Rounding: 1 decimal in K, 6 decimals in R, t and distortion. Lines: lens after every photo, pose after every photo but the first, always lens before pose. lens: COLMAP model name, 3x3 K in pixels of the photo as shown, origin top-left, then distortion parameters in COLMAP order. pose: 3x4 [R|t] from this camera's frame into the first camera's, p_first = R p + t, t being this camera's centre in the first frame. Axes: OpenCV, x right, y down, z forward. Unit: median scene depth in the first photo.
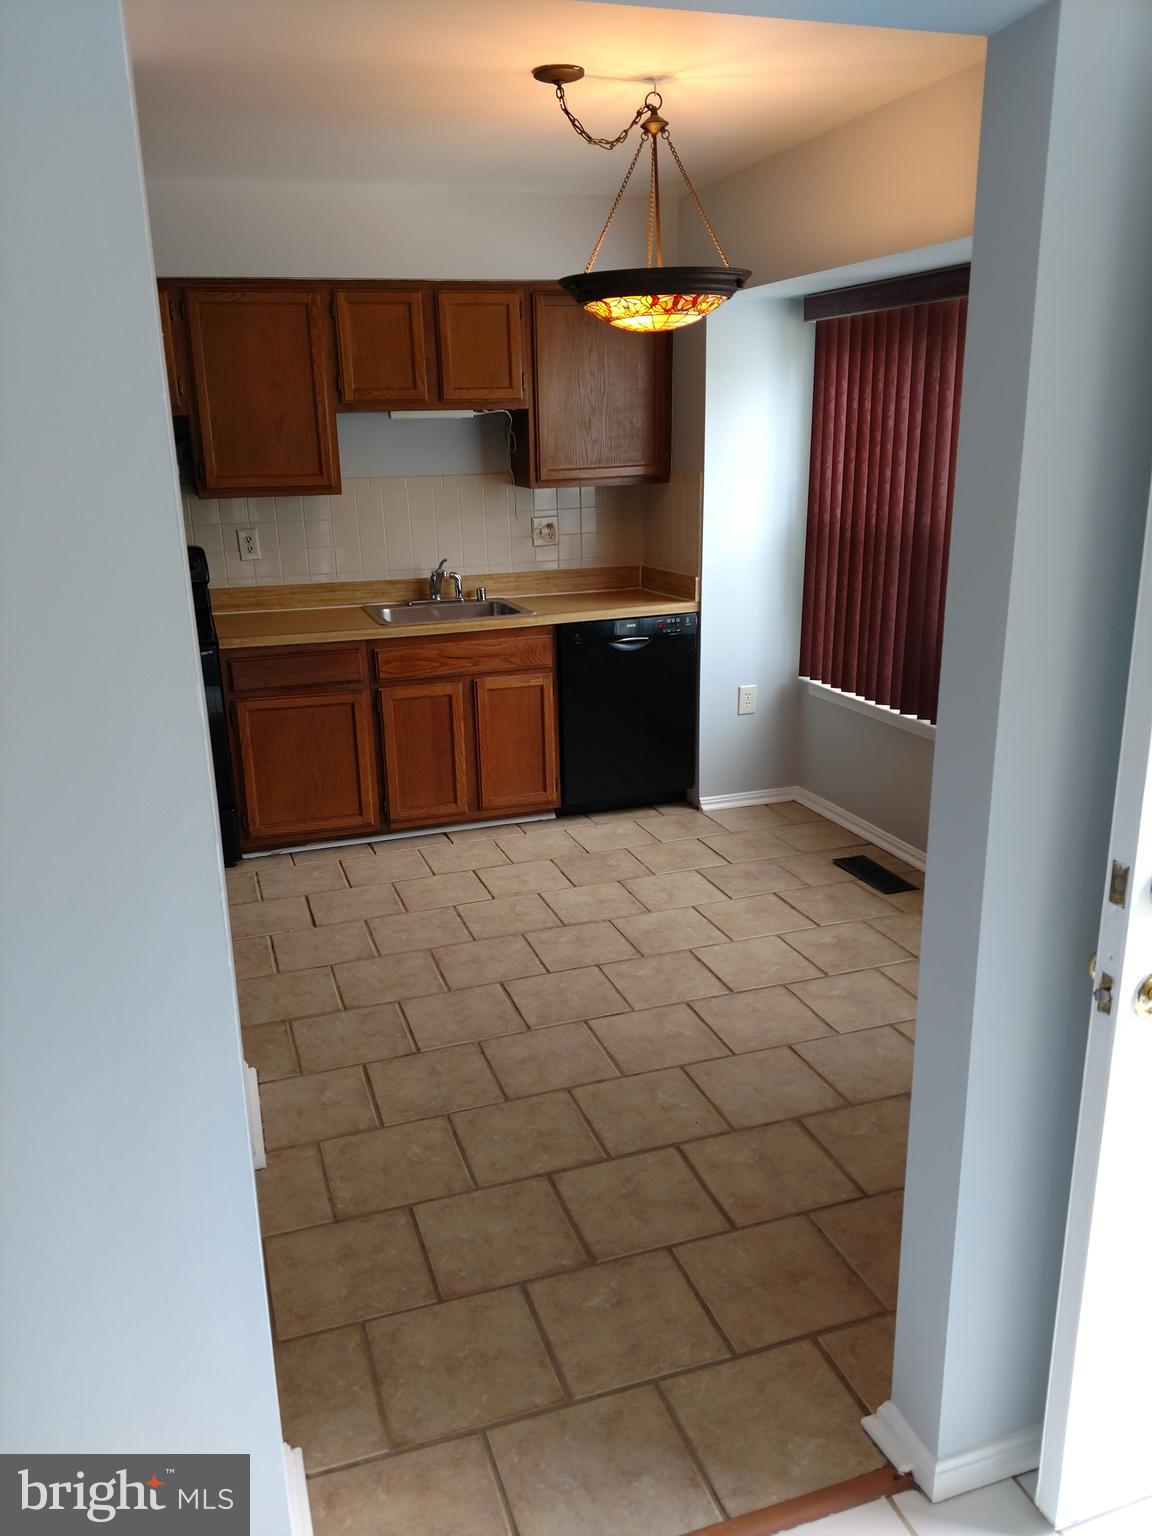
lens RADIAL K [[1178.8, 0, 582.3], [0, 1178.8, 771.6], [0, 0, 1]] dist [0.061431, -0.066575]
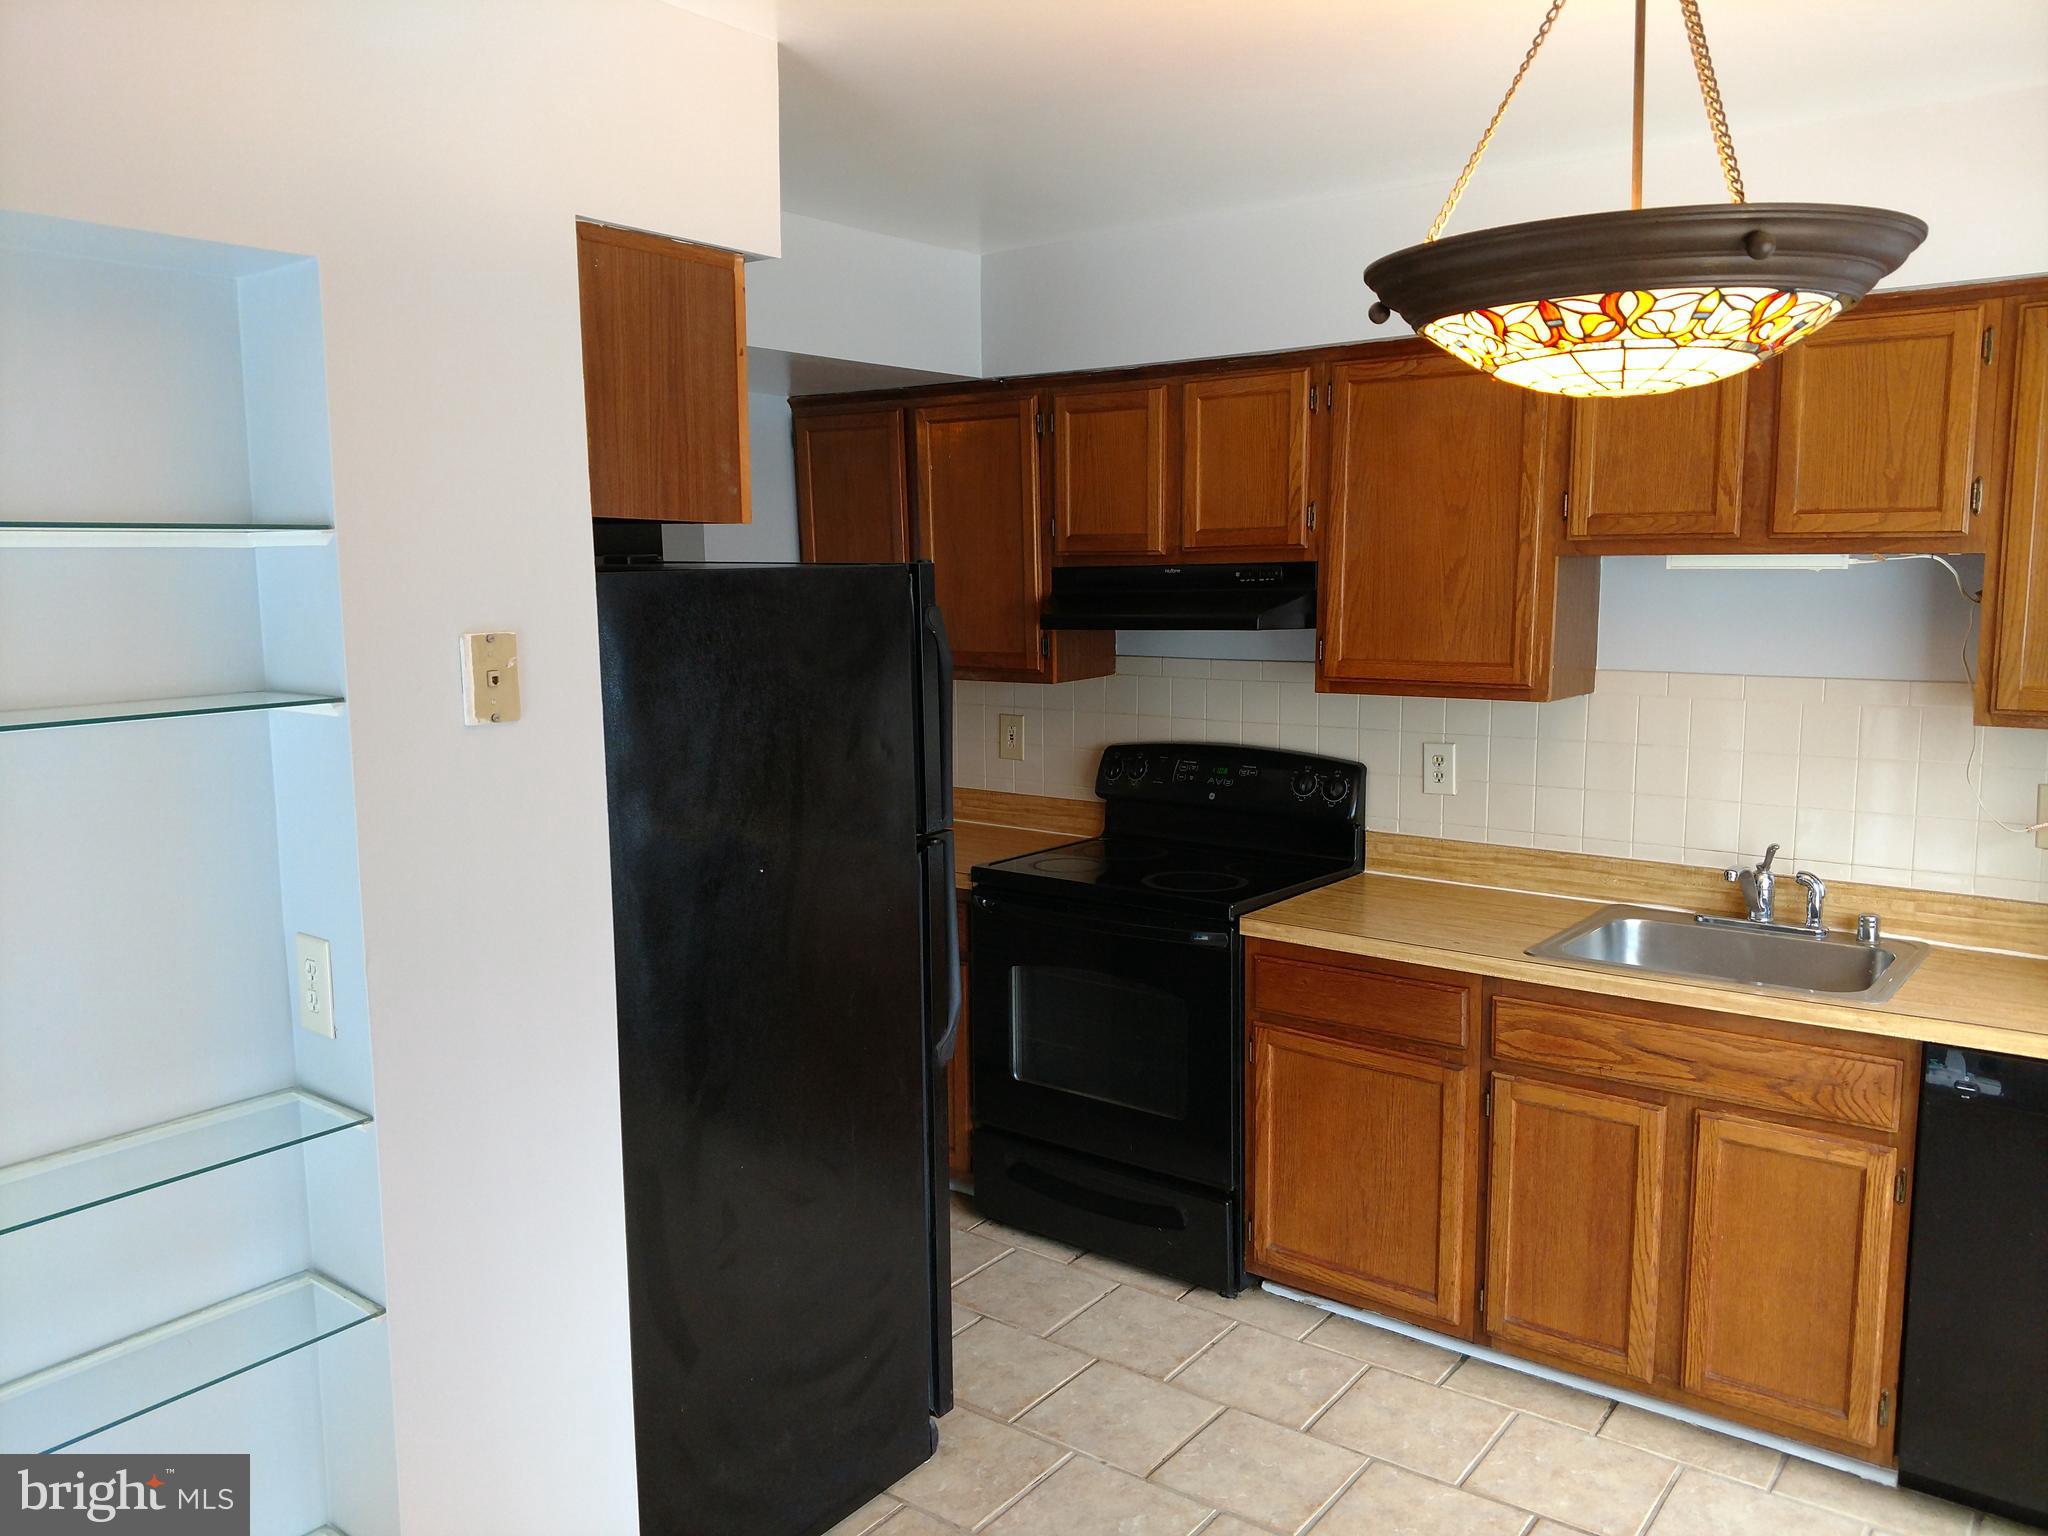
lens RADIAL K [[1571.8, 0, 1027.2], [0, 1571.8, 736.1], [0, 0, 1]] dist [0.061431, -0.066575]
pose [[0.556580, 0.108948, -0.823620, 0.261786], [-0.233446, 0.971932, -0.029190, -0.141227], [0.797322, 0.208517, 0.566391, 0.400900]]
